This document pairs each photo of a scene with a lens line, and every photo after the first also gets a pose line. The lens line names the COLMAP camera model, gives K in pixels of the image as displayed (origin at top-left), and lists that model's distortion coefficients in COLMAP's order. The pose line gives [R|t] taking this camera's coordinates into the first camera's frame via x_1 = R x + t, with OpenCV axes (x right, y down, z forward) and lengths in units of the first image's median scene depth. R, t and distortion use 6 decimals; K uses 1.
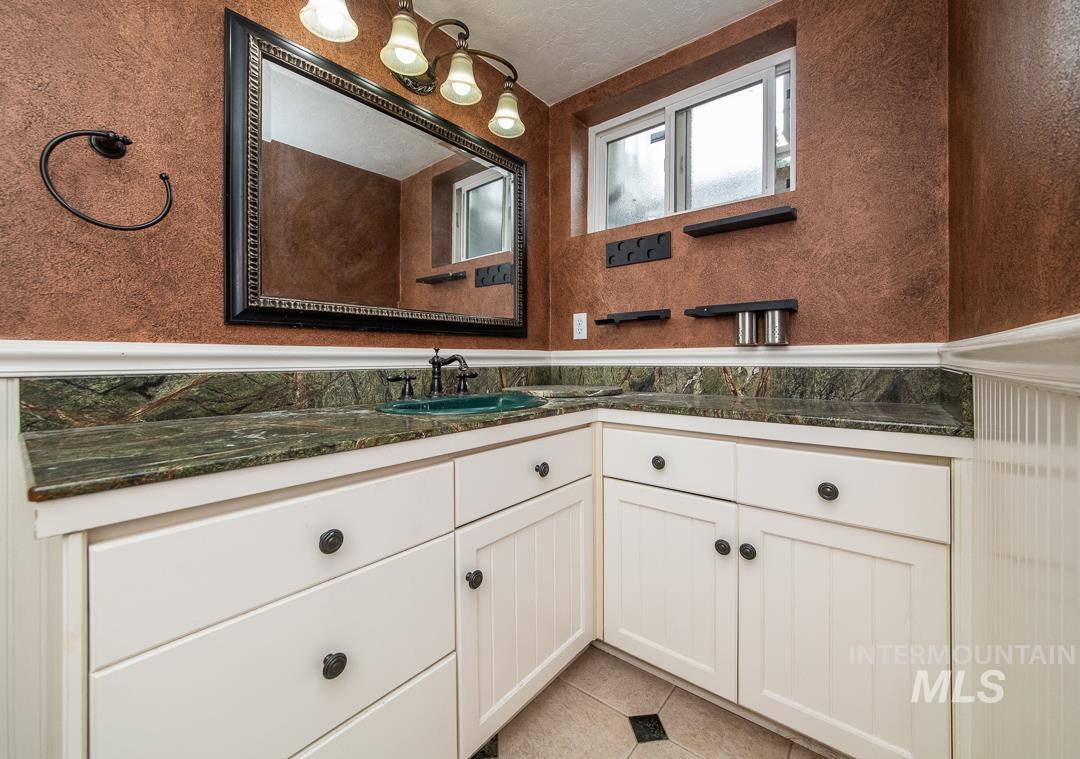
lens RADIAL K [[432.7, 0, 553.6], [0, 432.7, 358.4], [0, 0, 1]] dist [-0.009024, 0.000940]
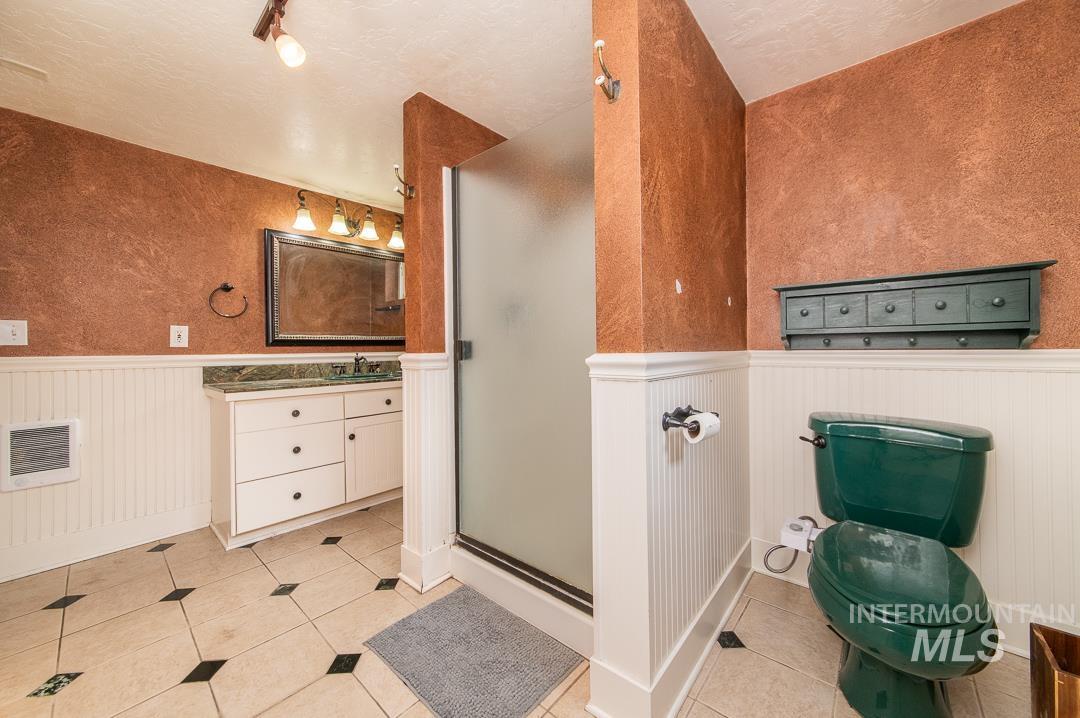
lens RADIAL K [[389.8, 0, 537.4], [0, 389.8, 347.1], [0, 0, 1]] dist [0.001597, 0.000234]
pose [[0.998839, -0.007814, -0.047528, 0.834766], [0.007685, 0.999966, -0.002896, -0.044624], [0.047549, 0.002527, 0.998866, -1.080277]]
